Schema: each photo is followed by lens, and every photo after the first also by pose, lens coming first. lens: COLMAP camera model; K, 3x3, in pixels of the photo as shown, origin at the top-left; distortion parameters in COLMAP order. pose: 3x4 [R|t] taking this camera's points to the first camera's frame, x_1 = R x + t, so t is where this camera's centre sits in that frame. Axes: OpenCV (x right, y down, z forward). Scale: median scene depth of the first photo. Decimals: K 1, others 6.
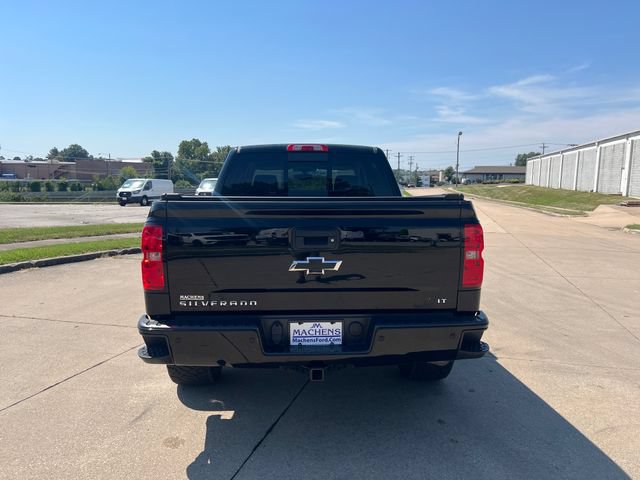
lens RADIAL K [[489.4, 0, 320.0], [0, 489.4, 240.0], [0, 0, 1]] dist [0.035687, -0.038350]
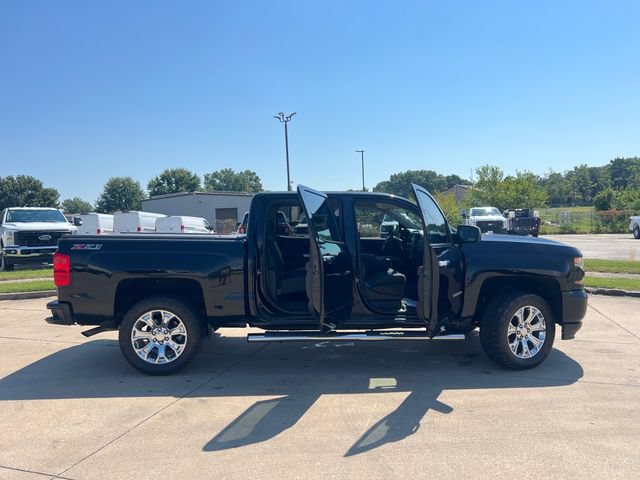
lens RADIAL K [[489.4, 0, 320.0], [0, 489.4, 240.0], [0, 0, 1]] dist [0.035687, -0.038350]
pose [[-0.028284, 0.031029, -0.999118, 0.957633], [-0.089389, 0.995435, 0.033445, -0.101013], [0.995595, 0.090256, -0.025381, 0.909736]]
